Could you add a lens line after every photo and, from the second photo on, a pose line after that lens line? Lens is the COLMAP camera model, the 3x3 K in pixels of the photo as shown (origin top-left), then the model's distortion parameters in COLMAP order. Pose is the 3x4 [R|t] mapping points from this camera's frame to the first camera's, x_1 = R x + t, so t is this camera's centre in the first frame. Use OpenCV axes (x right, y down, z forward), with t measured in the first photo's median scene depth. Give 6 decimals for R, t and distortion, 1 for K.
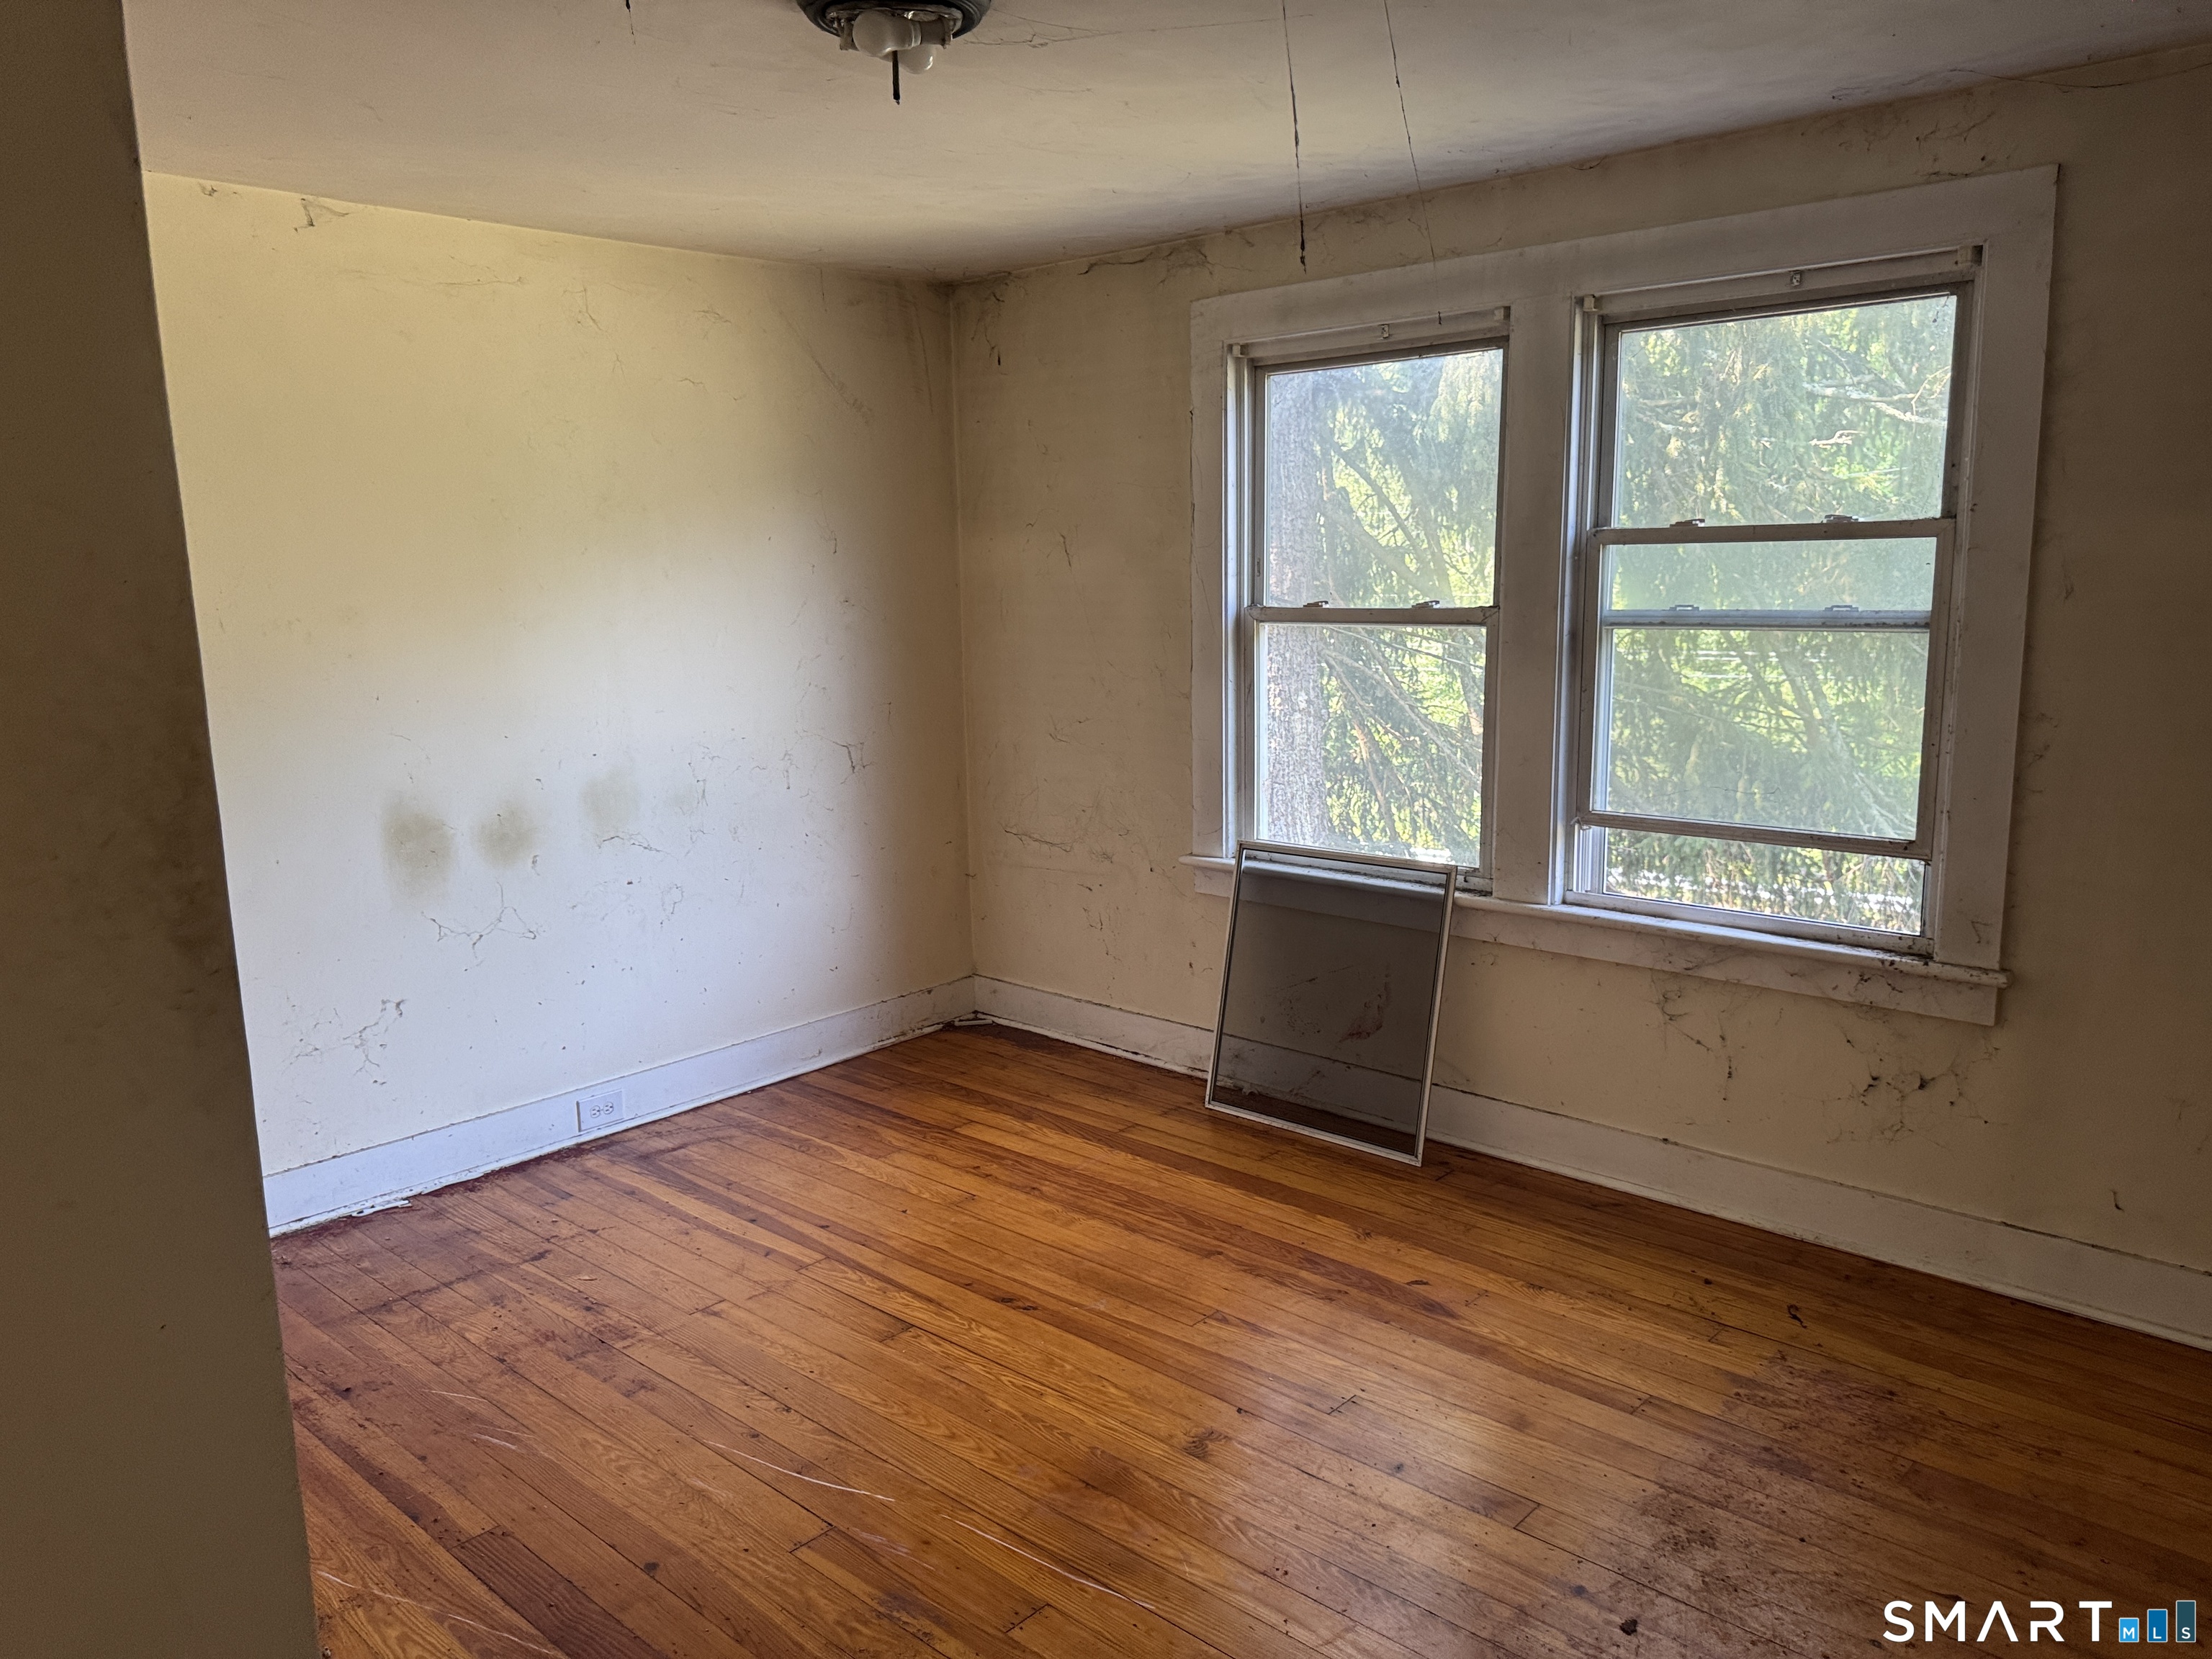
lens RADIAL K [[1569.9, 0, 1114.7], [0, 1569.9, 830.2], [0, 0, 1]] dist [0.054730, -0.074733]
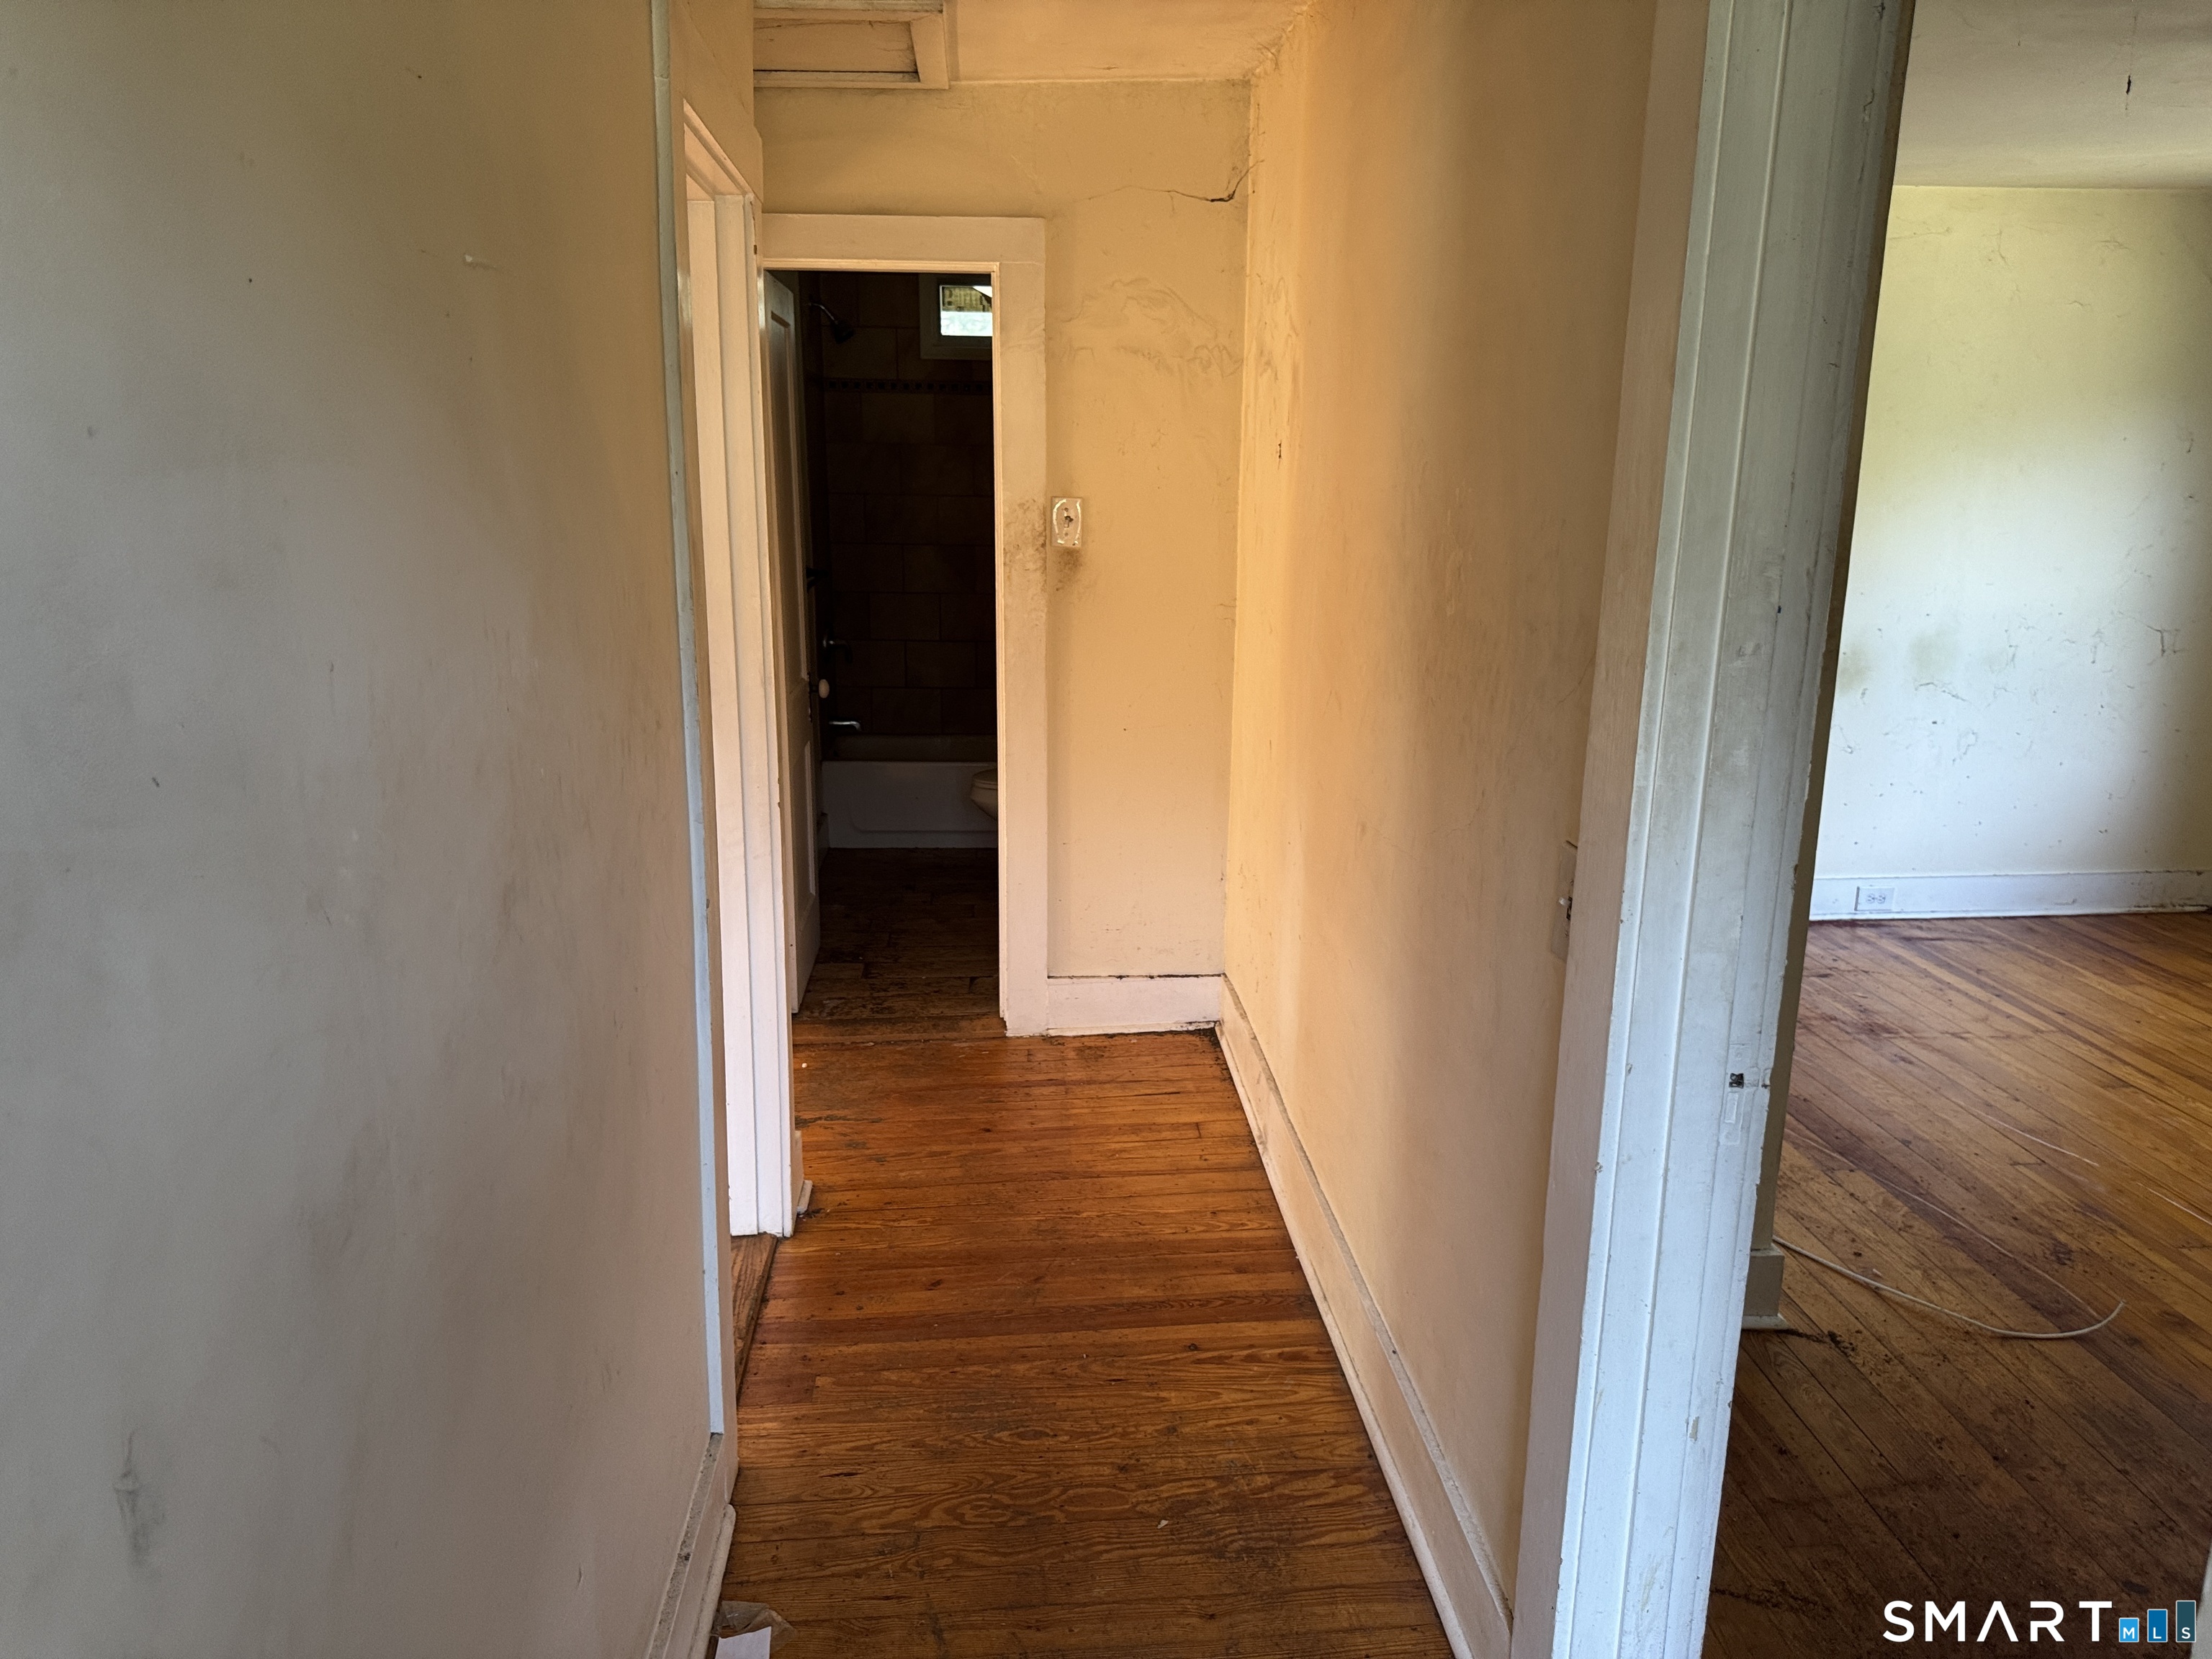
lens RADIAL K [[1569.9, 0, 1114.2], [0, 1569.9, 853.3], [0, 0, 1]] dist [0.054730, -0.074733]
pose [[0.735516, 0.178313, -0.653621, 0.055094], [-0.130400, 0.983965, 0.121695, 0.072830], [0.664840, -0.004276, 0.746974, -0.392809]]
